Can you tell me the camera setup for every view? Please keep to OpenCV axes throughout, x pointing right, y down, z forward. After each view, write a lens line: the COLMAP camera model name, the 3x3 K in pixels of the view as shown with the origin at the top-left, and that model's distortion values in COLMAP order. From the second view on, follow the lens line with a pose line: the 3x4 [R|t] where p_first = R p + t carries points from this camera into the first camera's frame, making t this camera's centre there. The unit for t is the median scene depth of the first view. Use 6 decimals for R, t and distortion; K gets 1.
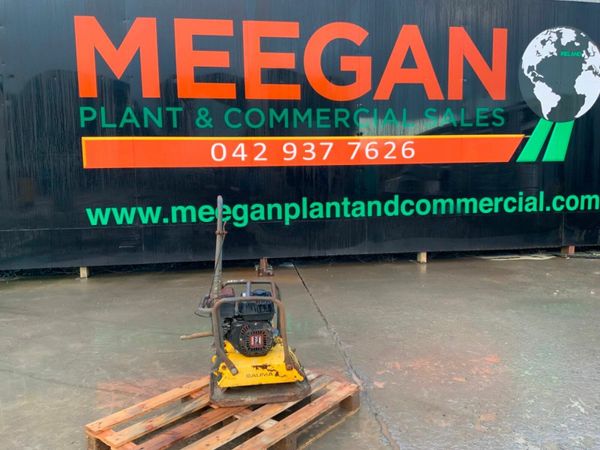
lens RADIAL K [[503.7, 0, 300.9], [0, 503.7, 223.8], [0, 0, 1]] dist [0.041852, -0.073156]
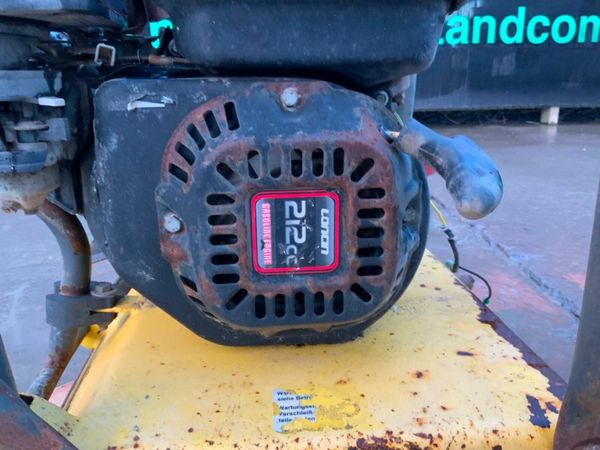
lens RADIAL K [[510.5, 0, 301.3], [0, 510.5, 227.6], [0, 0, 1]] dist [-0.022389, 0.000450]
pose [[0.997966, 0.015035, -0.061948, -0.031001], [-0.002358, 0.979830, 0.199821, 0.080359], [0.063703, -0.199268, 0.977872, 0.344375]]
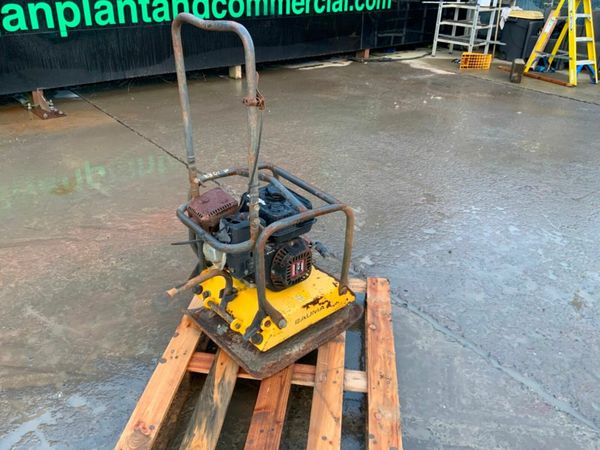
lens RADIAL K [[503.7, 0, 303.4], [0, 503.7, 230.2], [0, 0, 1]] dist [0.041852, -0.073156]
pose [[0.839708, -0.220399, 0.496302, -0.149580], [0.008651, 0.919247, 0.393585, -0.023288], [-0.542970, -0.326203, 0.773806, 0.203687]]
